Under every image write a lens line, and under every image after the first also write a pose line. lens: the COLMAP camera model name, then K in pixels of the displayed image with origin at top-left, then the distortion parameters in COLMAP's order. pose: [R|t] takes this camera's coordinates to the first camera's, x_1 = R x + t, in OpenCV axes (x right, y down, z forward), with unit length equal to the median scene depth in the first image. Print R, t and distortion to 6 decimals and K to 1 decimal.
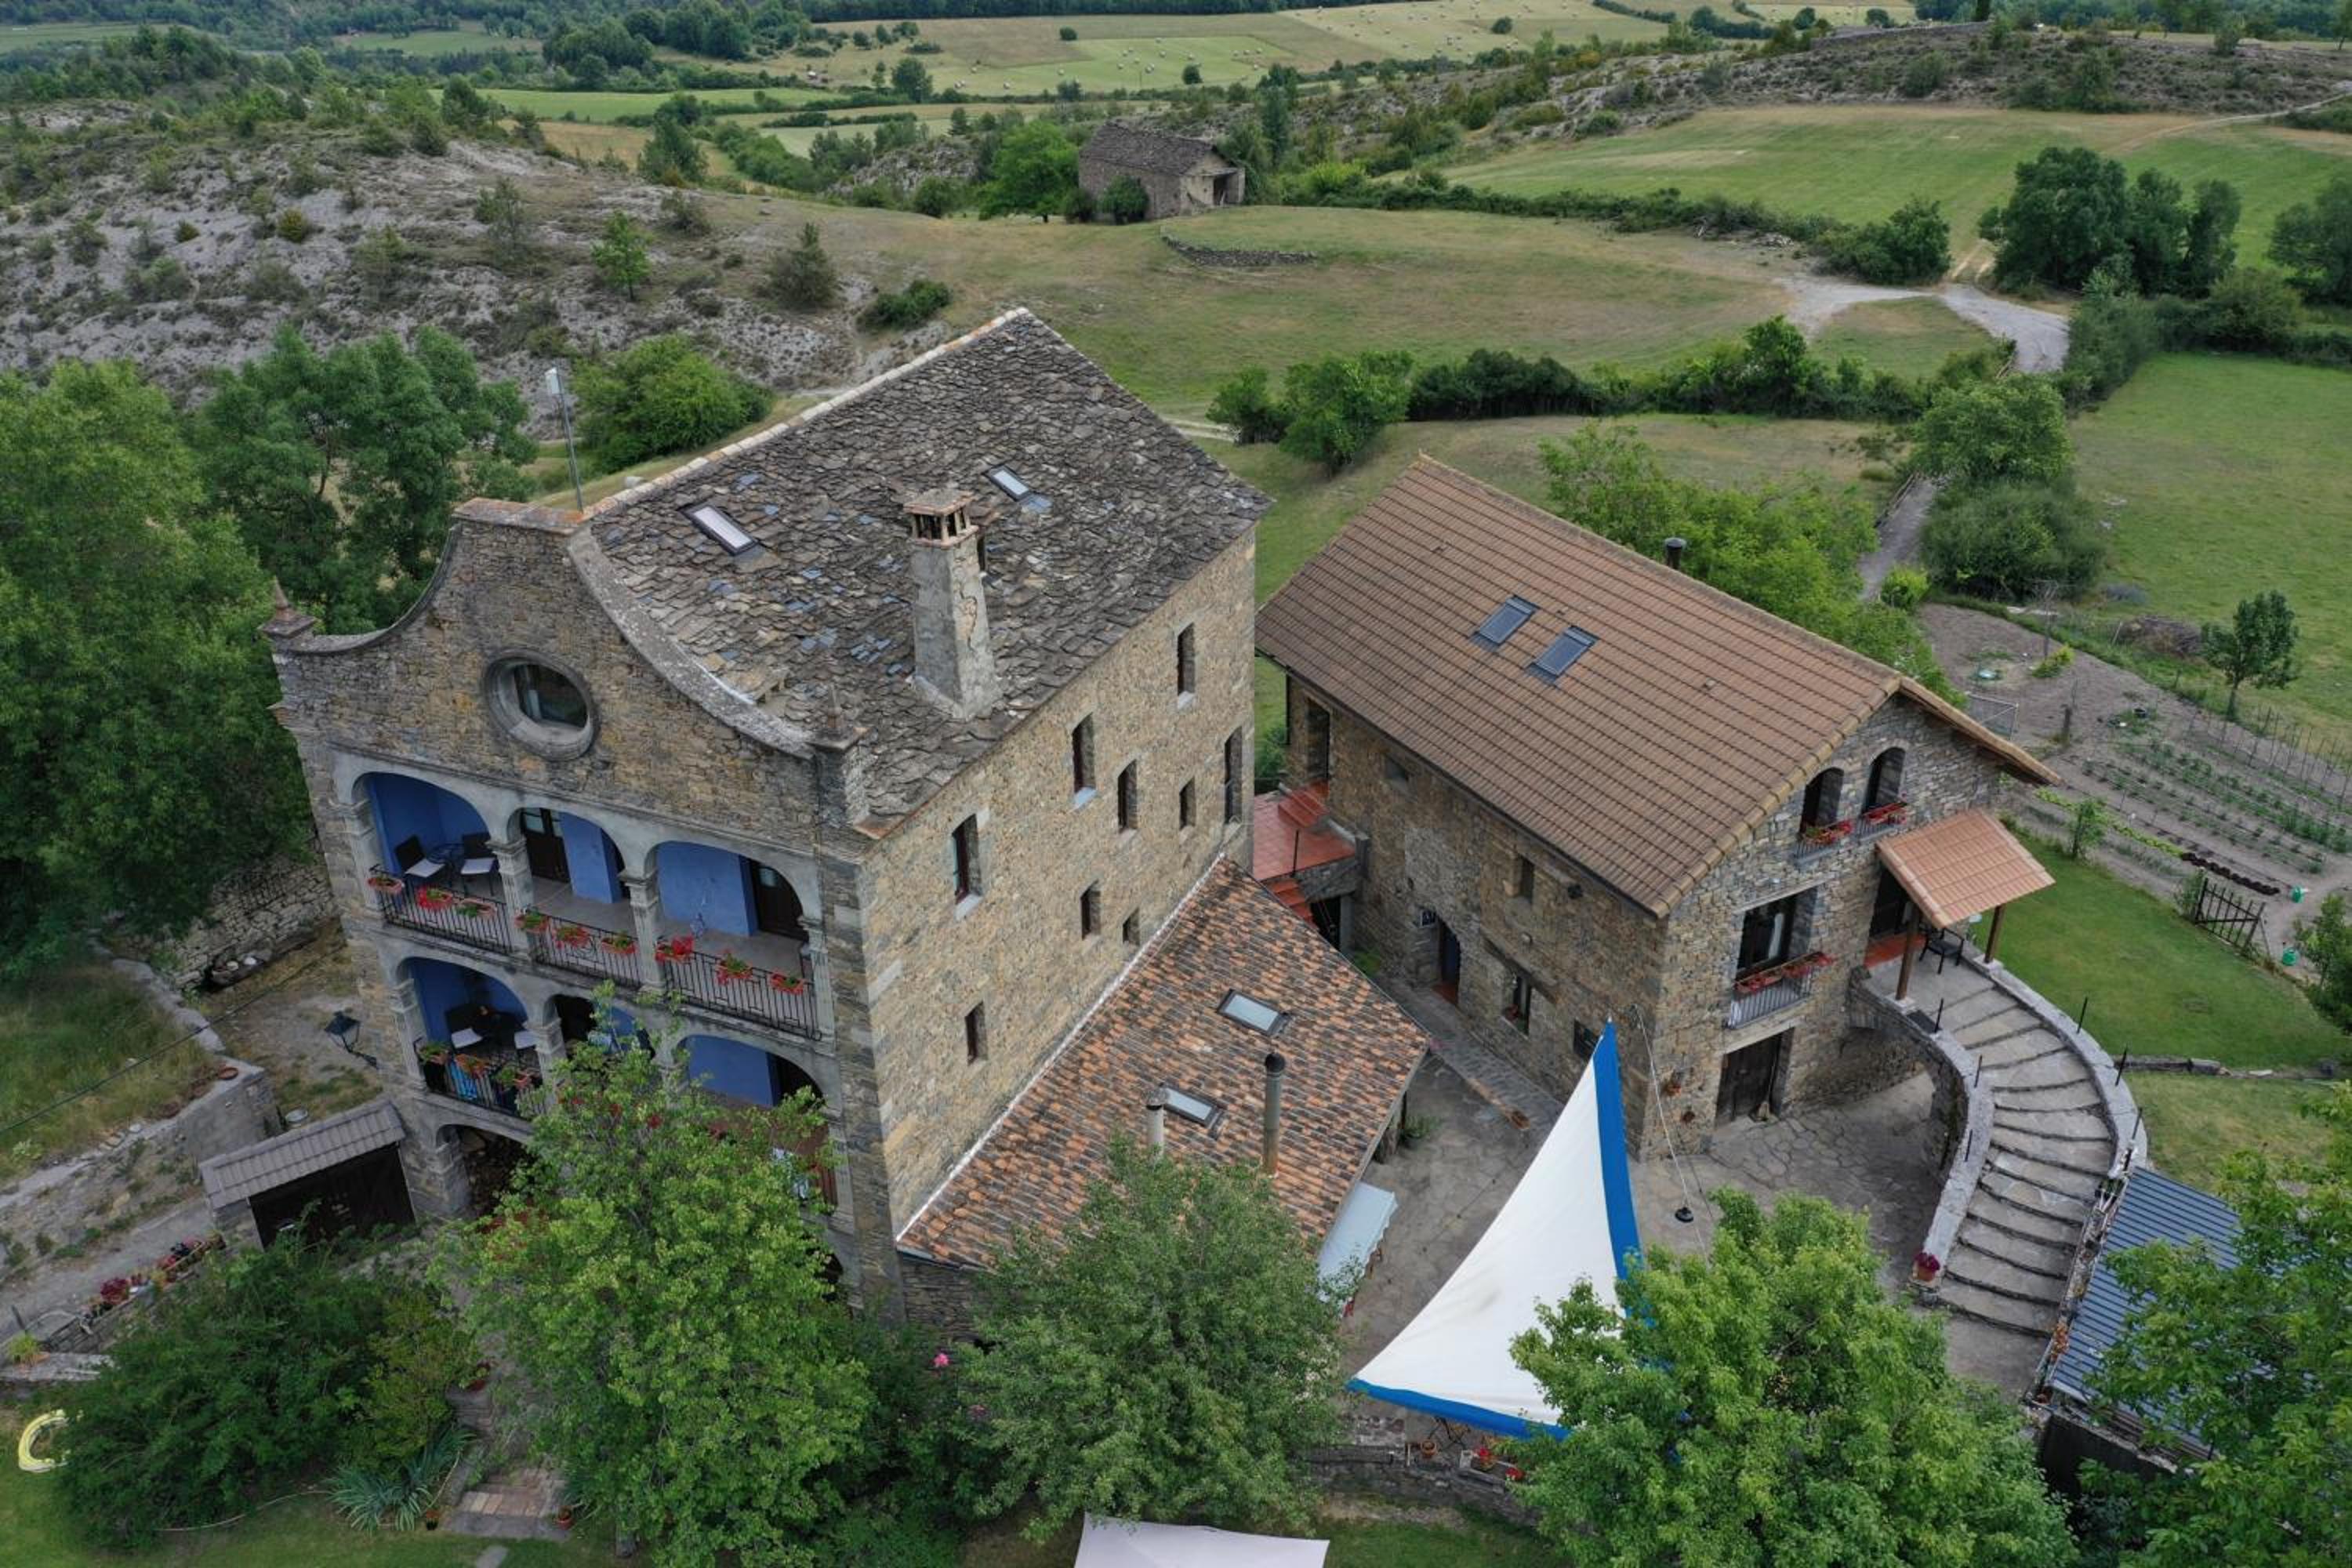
lens RADIAL K [[1950.1, 0, 1176.0], [0, 1950.1, 784.0], [0, 0, 1]] dist [-0.000713, 0.011781]
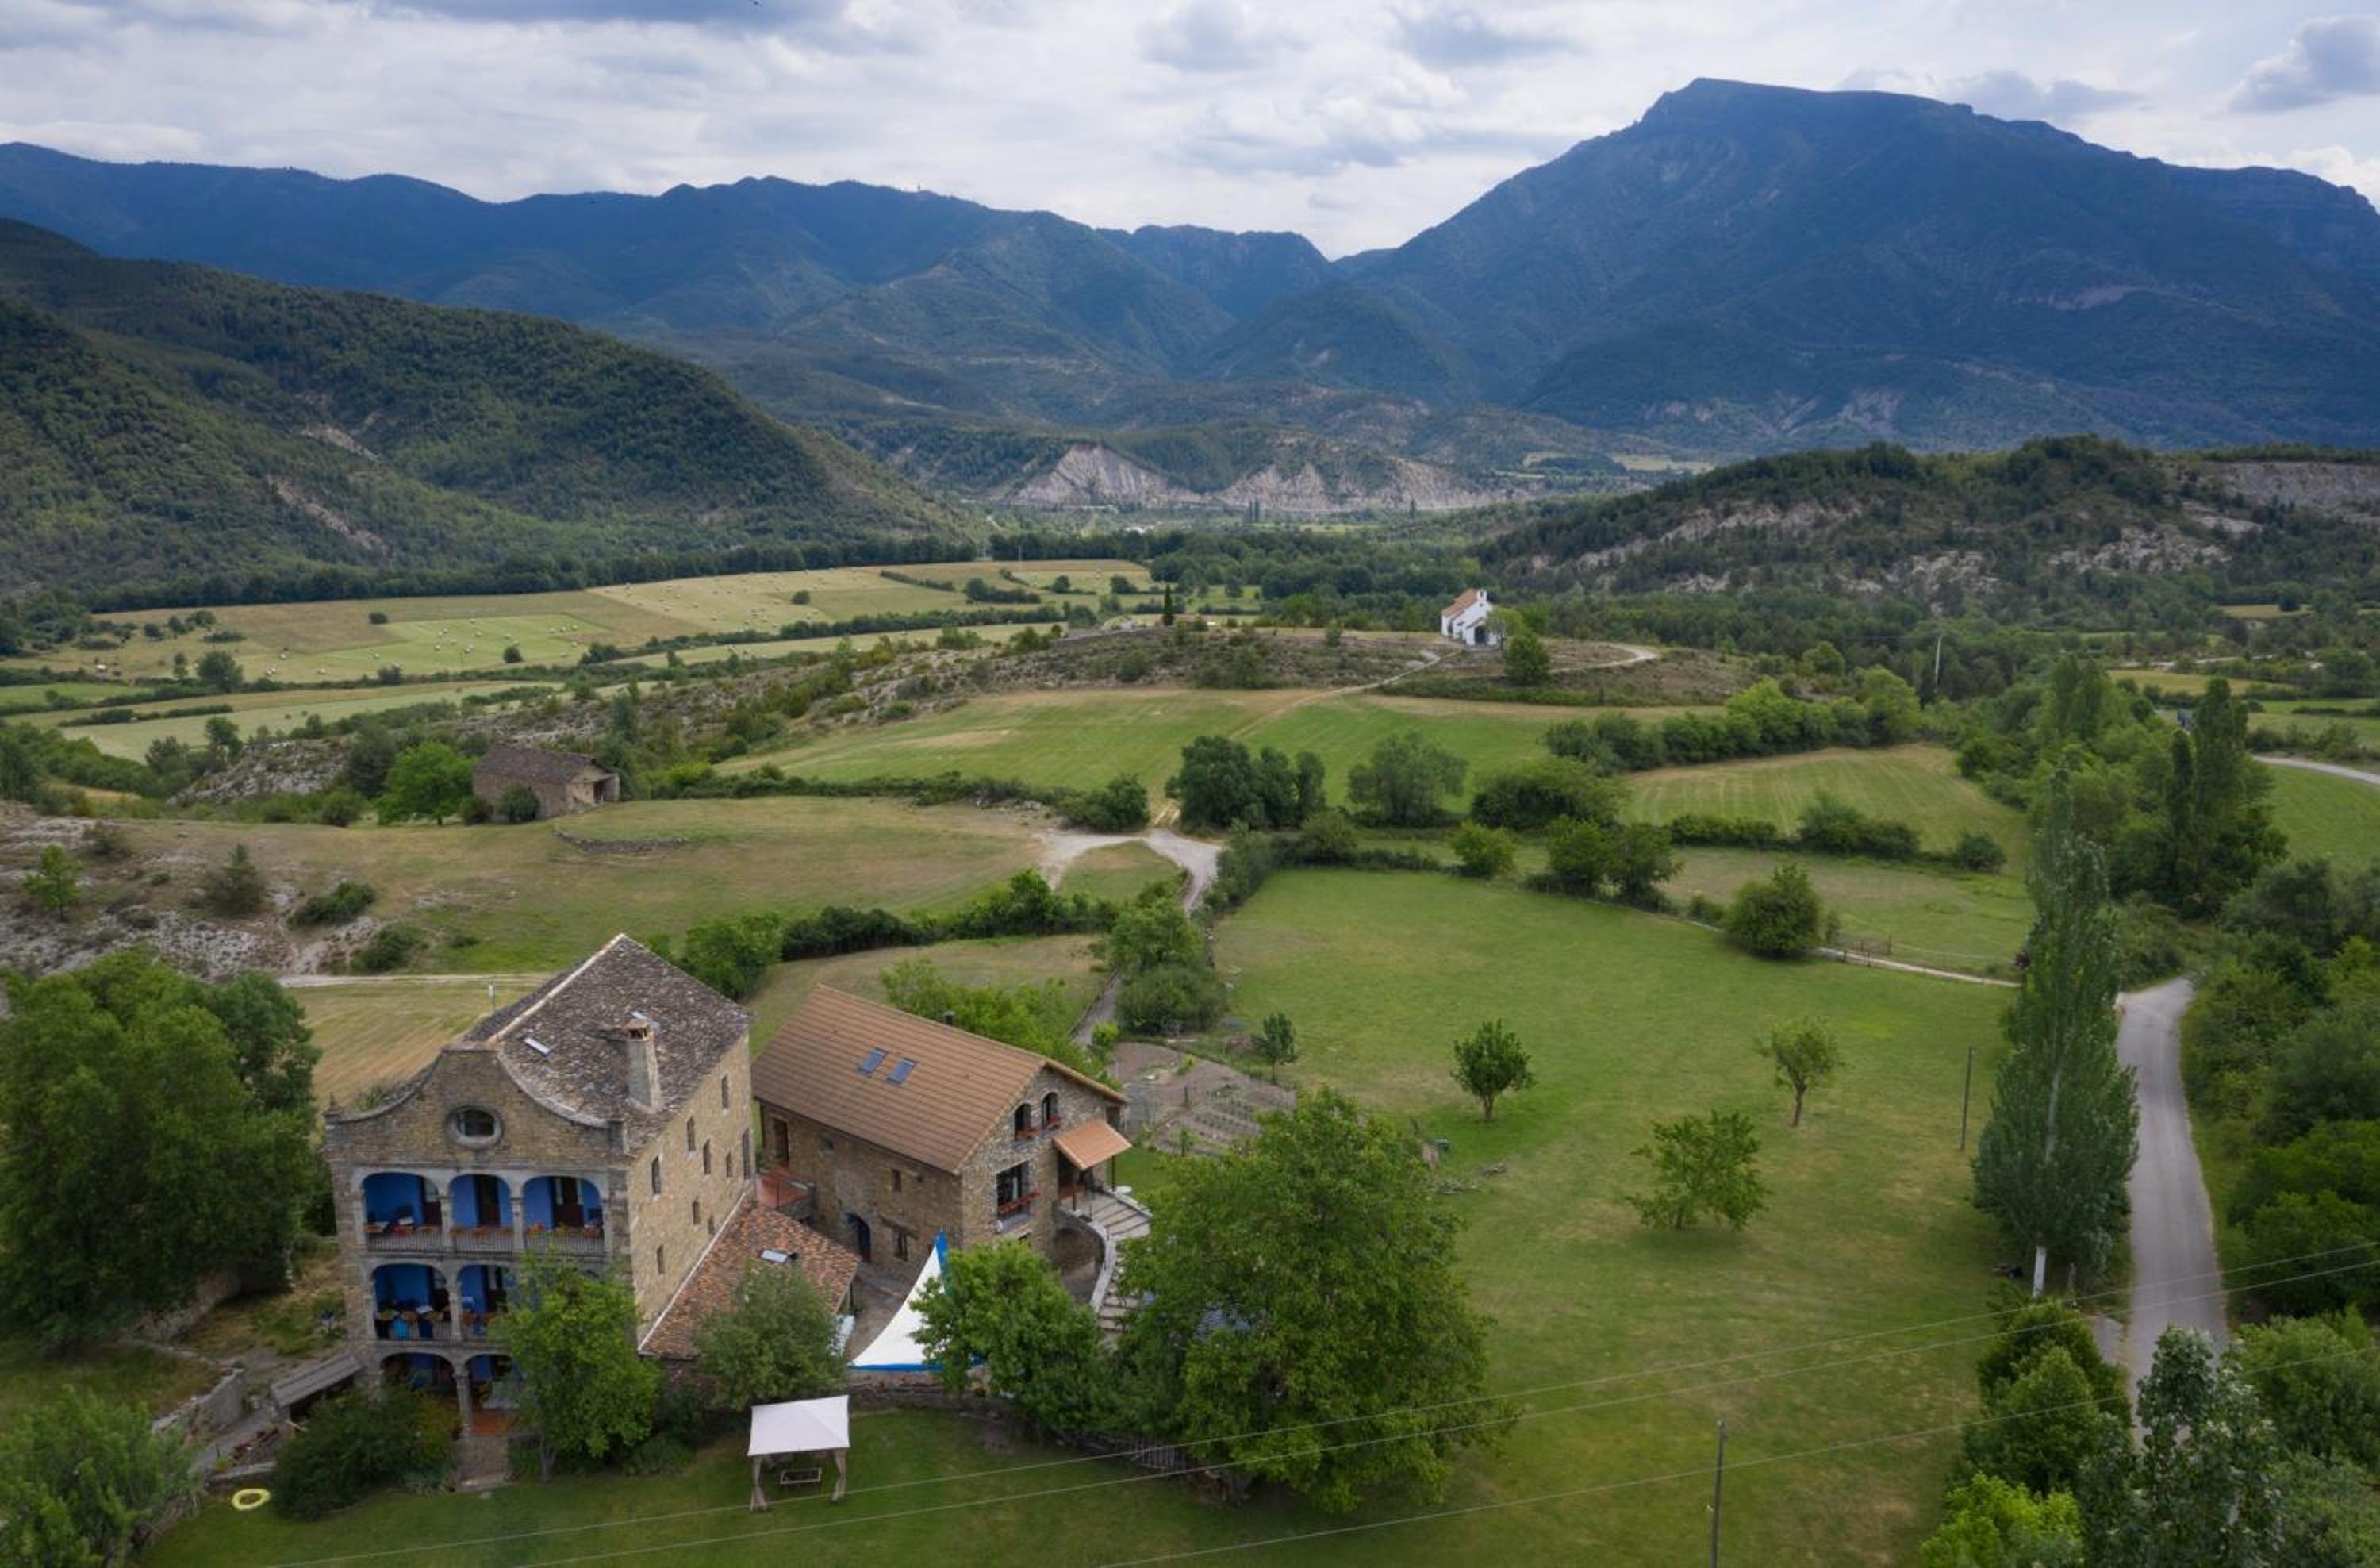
lens RADIAL K [[2146.5, 0, 1190.0], [0, 2146.5, 784.0], [0, 0, 1]] dist [0.004358, 0.005446]
pose [[0.942881, -0.069742, 0.325746, -0.081457], [0.150246, 0.961767, -0.228976, 0.071626], [-0.297323, 0.264839, 0.917311, -0.438545]]
